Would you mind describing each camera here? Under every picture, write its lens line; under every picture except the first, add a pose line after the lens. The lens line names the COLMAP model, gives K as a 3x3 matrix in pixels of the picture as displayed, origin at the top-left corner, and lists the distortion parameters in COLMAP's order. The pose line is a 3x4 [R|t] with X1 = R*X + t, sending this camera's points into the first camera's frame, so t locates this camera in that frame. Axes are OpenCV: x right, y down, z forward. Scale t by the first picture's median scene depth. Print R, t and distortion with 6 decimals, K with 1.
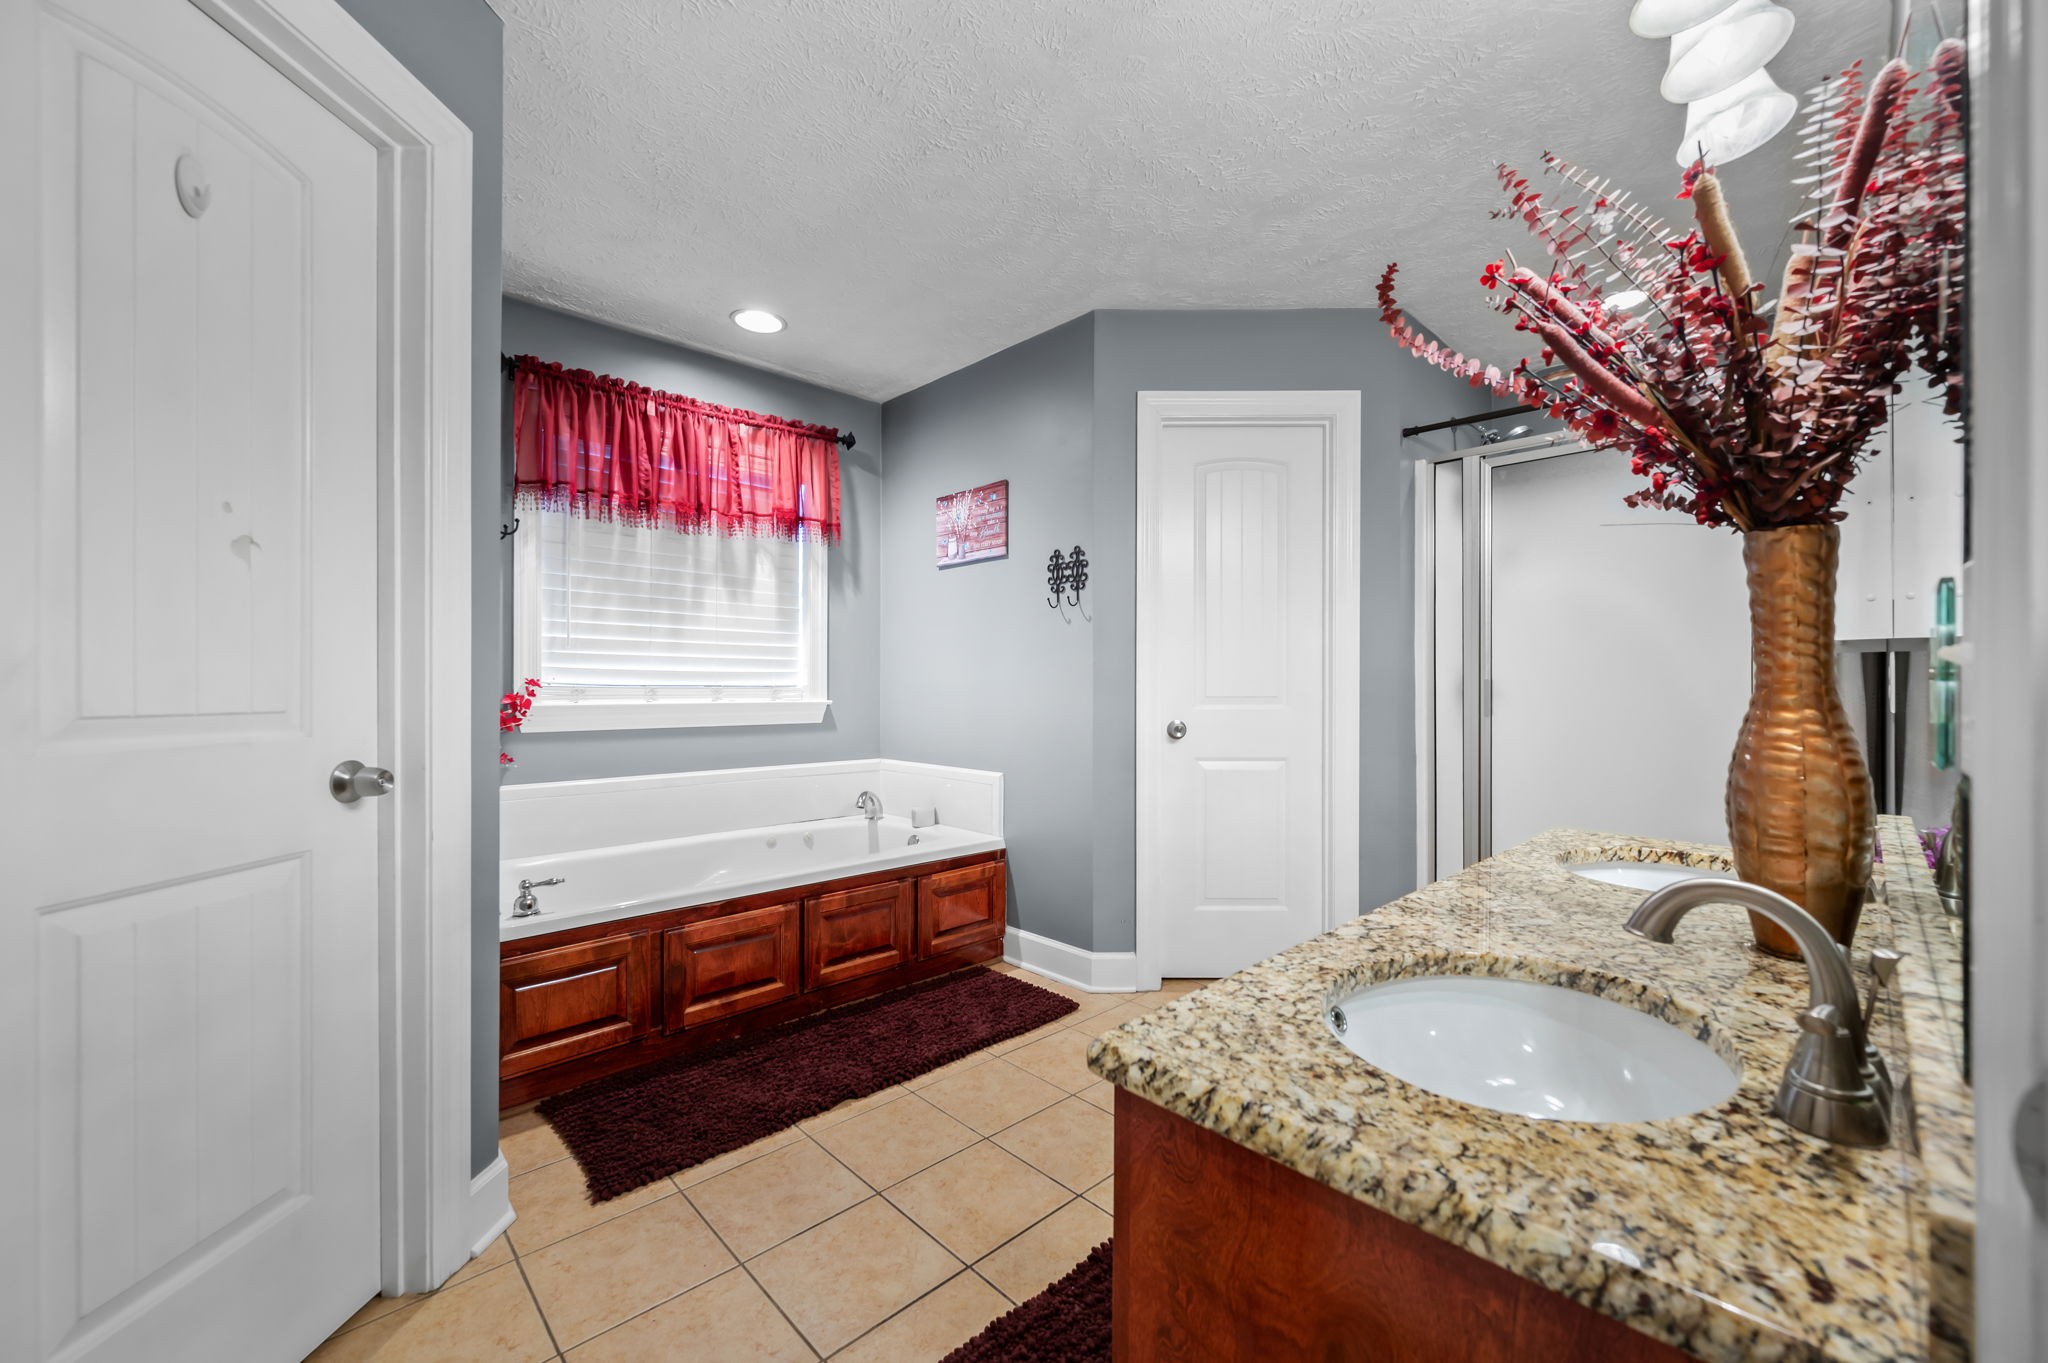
lens RADIAL K [[808.4, 0, 1033.6], [0, 808.4, 684.2], [0, 0, 1]] dist [-0.006179, 0.001105]
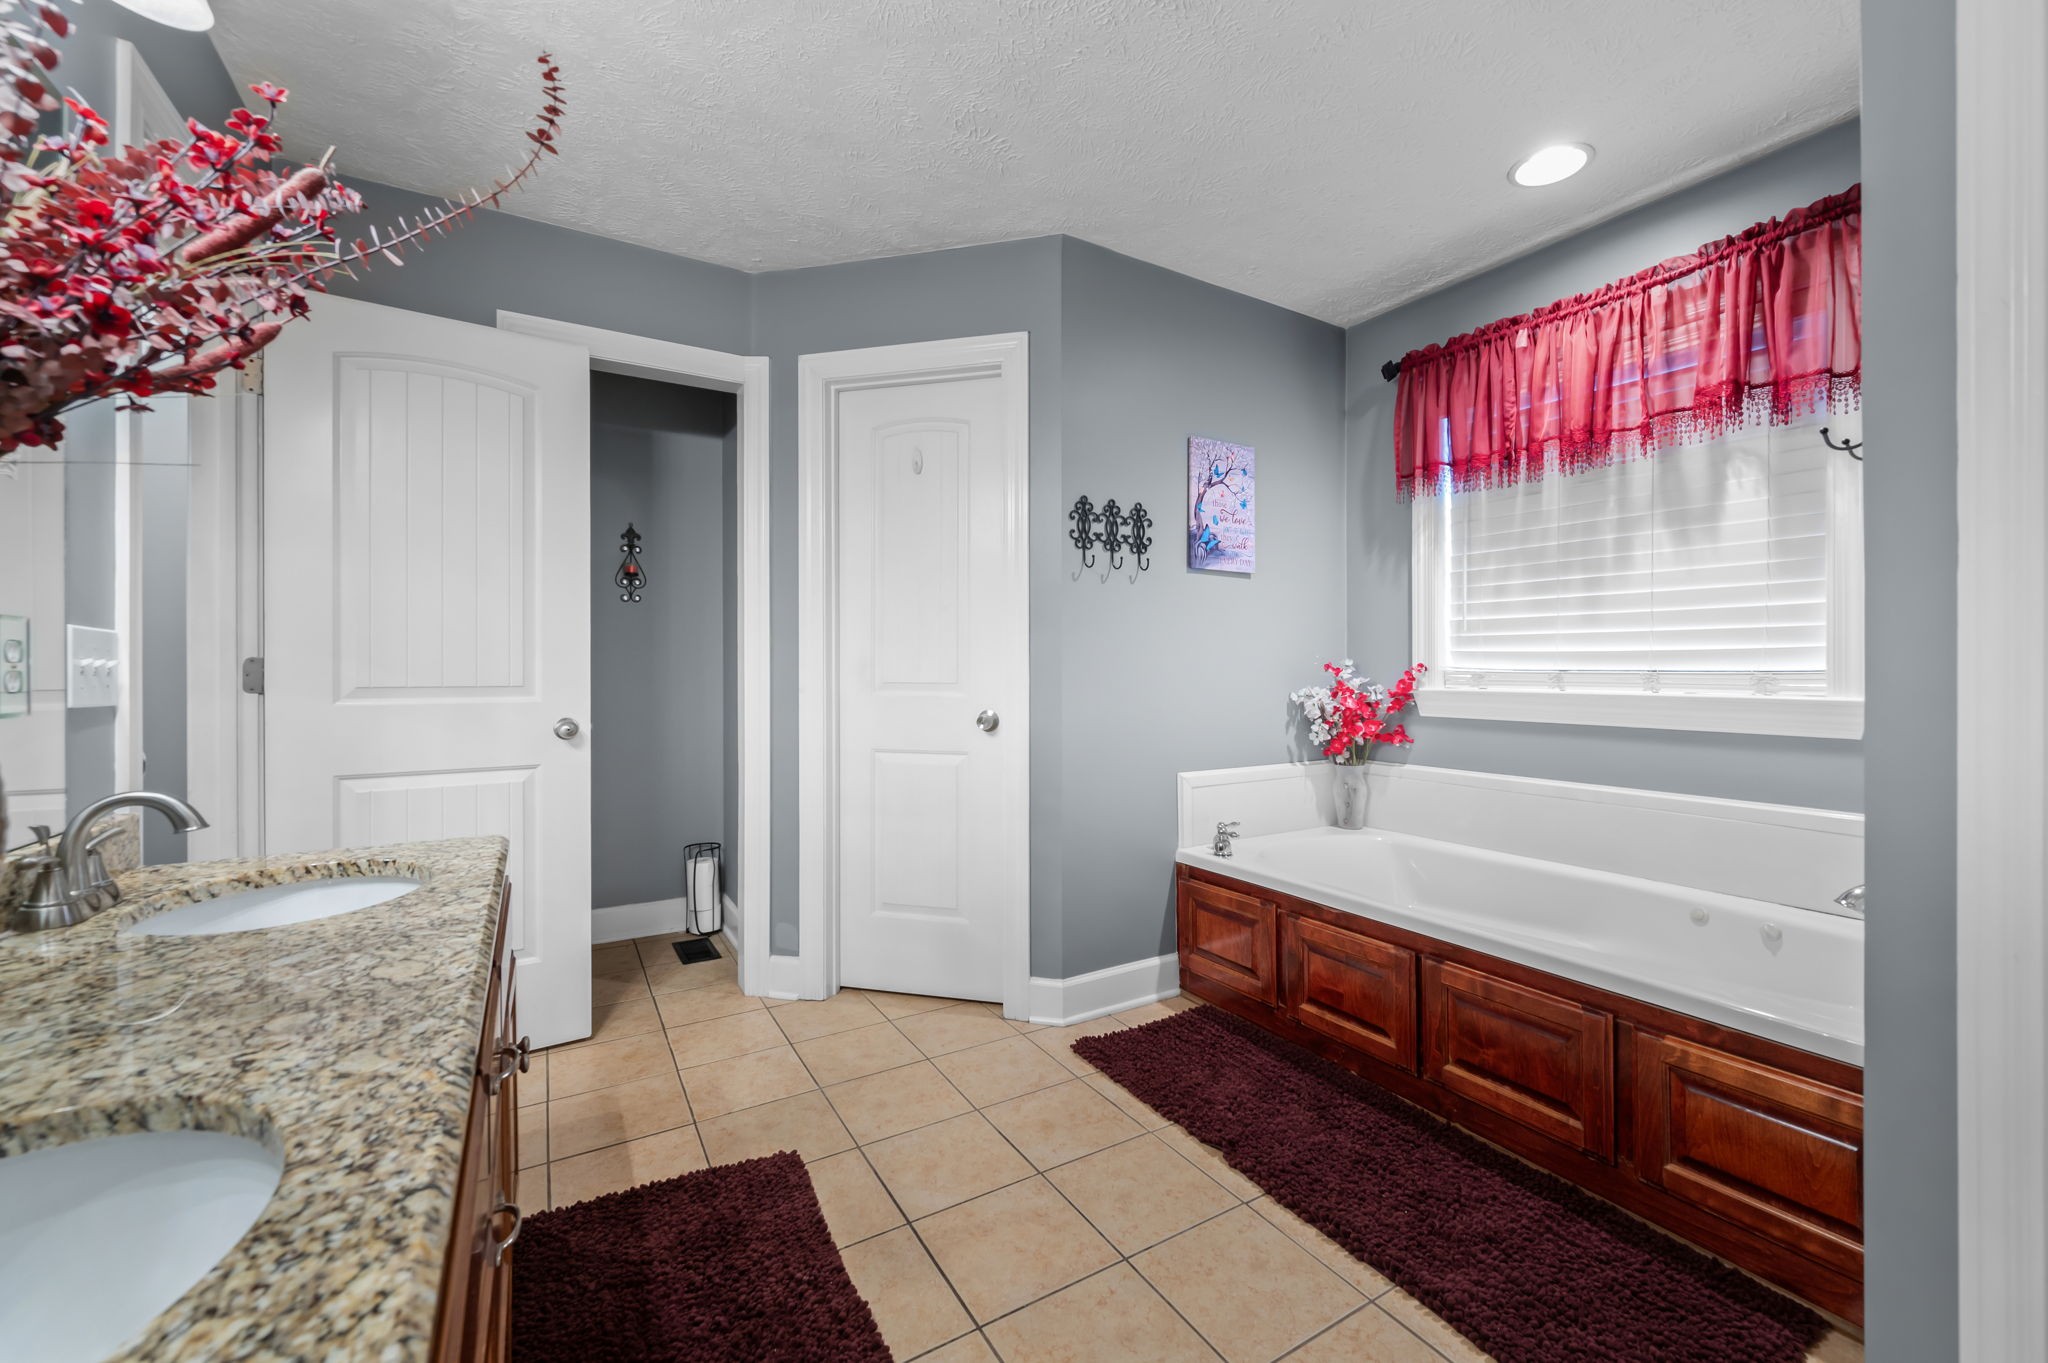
lens RADIAL K [[808.4, 0, 1034.4], [0, 808.4, 673.2], [0, 0, 1]] dist [-0.006179, 0.001105]
pose [[-0.215524, 0.008161, -0.976465, 0.451691], [0.004812, 0.999962, 0.007296, -0.004007], [0.976487, -0.003126, -0.215555, 0.686525]]
